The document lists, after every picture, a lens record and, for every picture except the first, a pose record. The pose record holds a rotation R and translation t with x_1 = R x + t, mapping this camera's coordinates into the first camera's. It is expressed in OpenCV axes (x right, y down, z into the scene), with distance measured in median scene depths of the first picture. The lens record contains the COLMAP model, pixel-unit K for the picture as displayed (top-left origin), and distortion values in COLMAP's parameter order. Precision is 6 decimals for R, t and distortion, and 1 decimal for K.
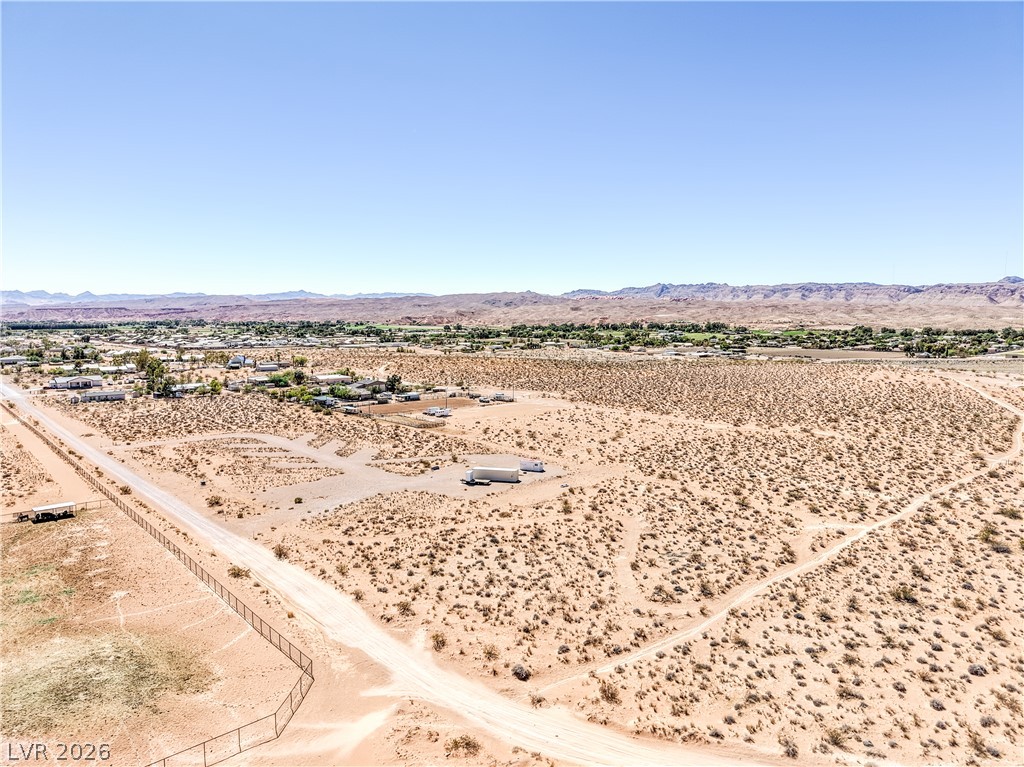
lens RADIAL K [[681.8, 0, 507.7], [0, 681.8, 401.7], [0, 0, 1]] dist [0.034589, -0.031178]
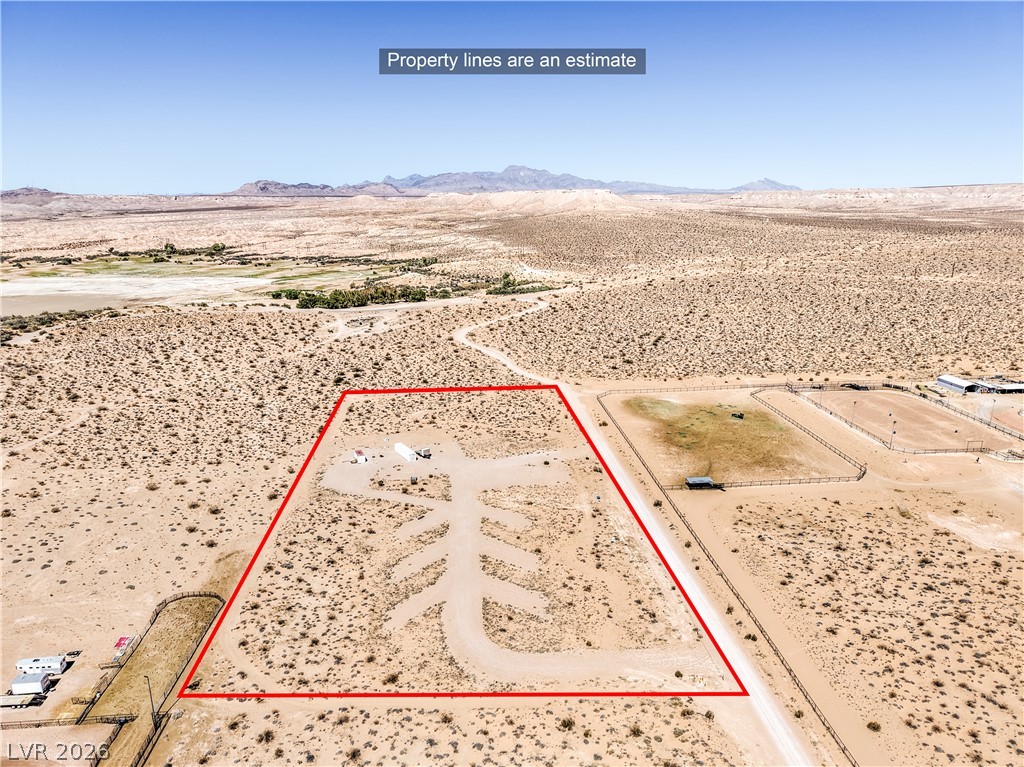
lens RADIAL K [[684.8, 0, 507.5], [0, 684.8, 387.3], [0, 0, 1]] dist [0.032244, -0.033014]
pose [[-0.796415, -0.152196, 0.585286, -1.169447], [0.085277, 0.929880, 0.357843, -0.584694], [-0.598708, 0.334903, -0.727591, 2.255362]]
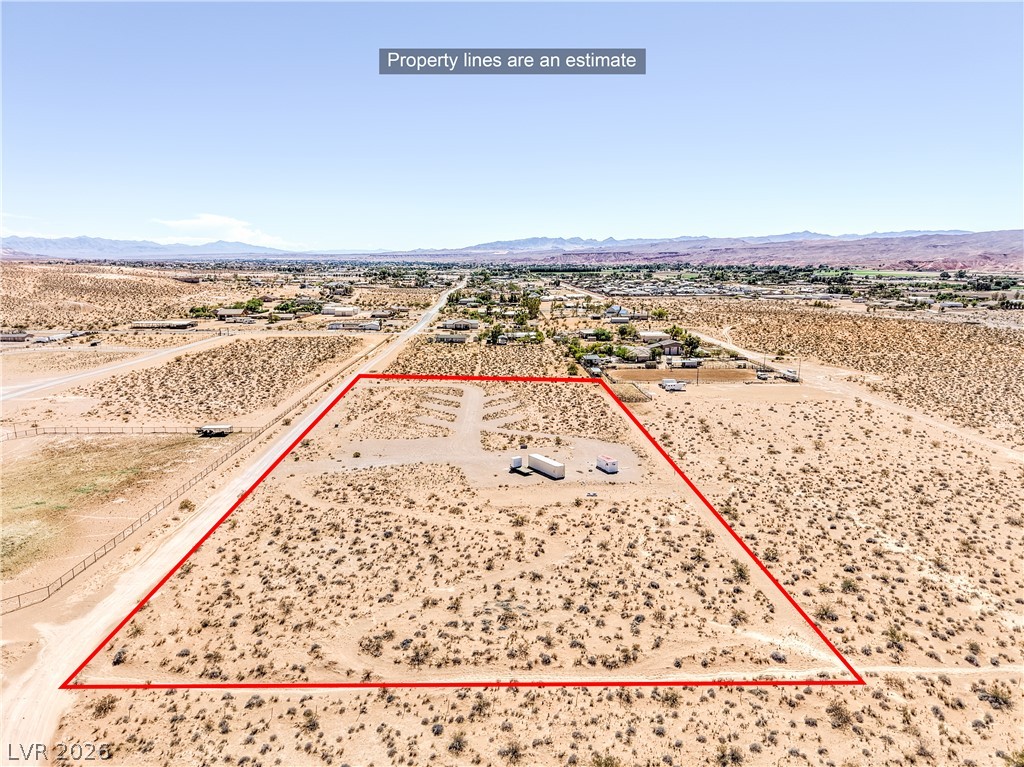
lens RADIAL K [[681.5, 0, 507.7], [0, 681.5, 385.6], [0, 0, 1]] dist [0.048051, -0.053544]
pose [[0.769806, 0.119933, -0.626909, 0.631711], [-0.082867, 0.992655, 0.088146, -0.096557], [0.632875, -0.015905, 0.774090, 0.319526]]
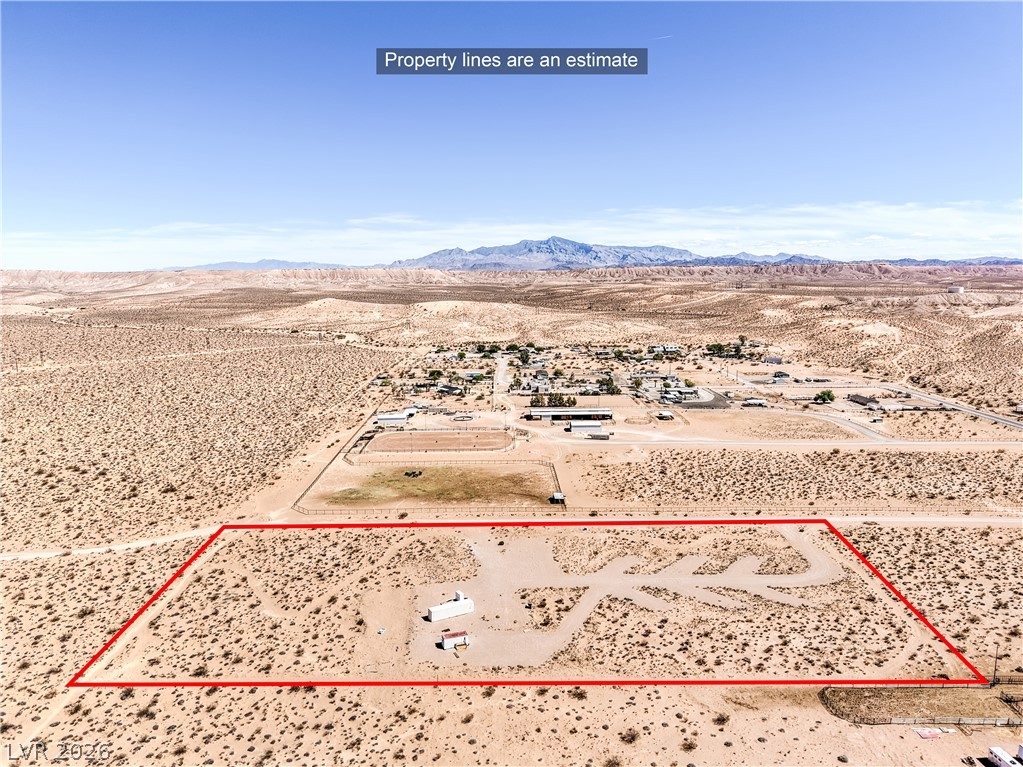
lens RADIAL K [[684.1, 0, 509.0], [0, 684.1, 438.0], [0, 0, 1]] dist [0.035747, -0.034219]
pose [[-0.656233, 0.179660, -0.732857, 0.791374], [-0.086854, 0.946800, 0.309882, -0.580593], [0.749543, 0.267006, -0.605717, 2.025554]]
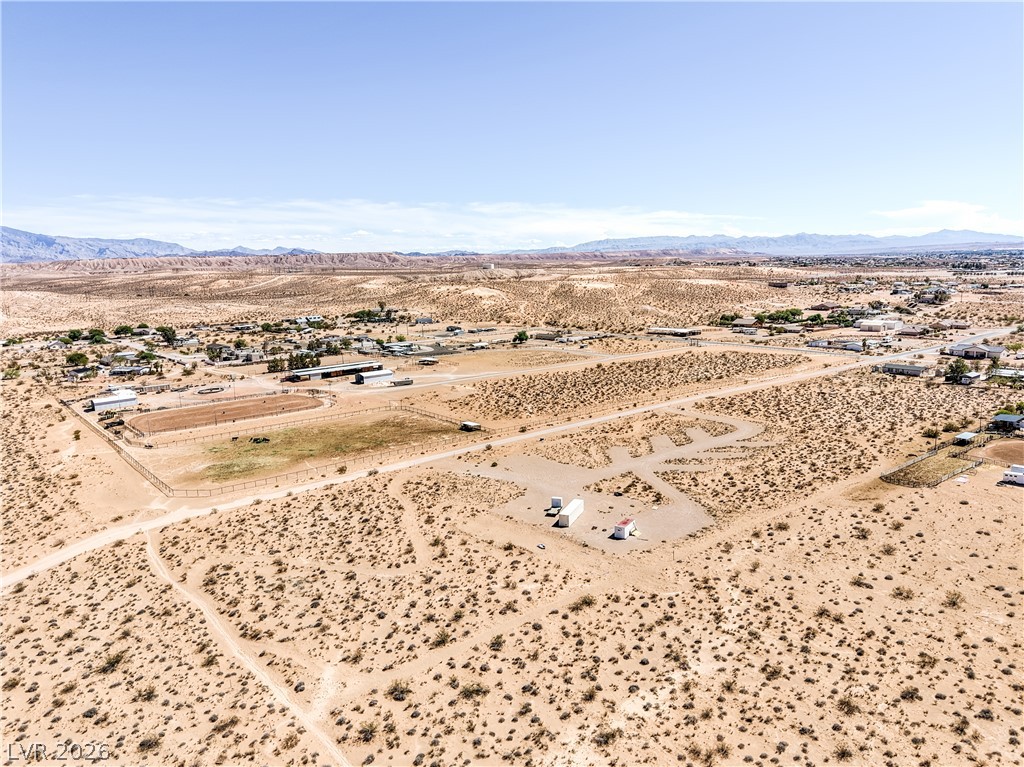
lens RADIAL K [[719.7, 0, 509.2], [0, 719.7, 364.8], [0, 0, 1]] dist [0.040281, -0.041634]
pose [[-0.044379, 0.144954, -0.988443, 1.150133], [-0.096653, 0.984153, 0.148664, -0.283102], [0.994328, 0.102134, -0.029665, 1.154858]]
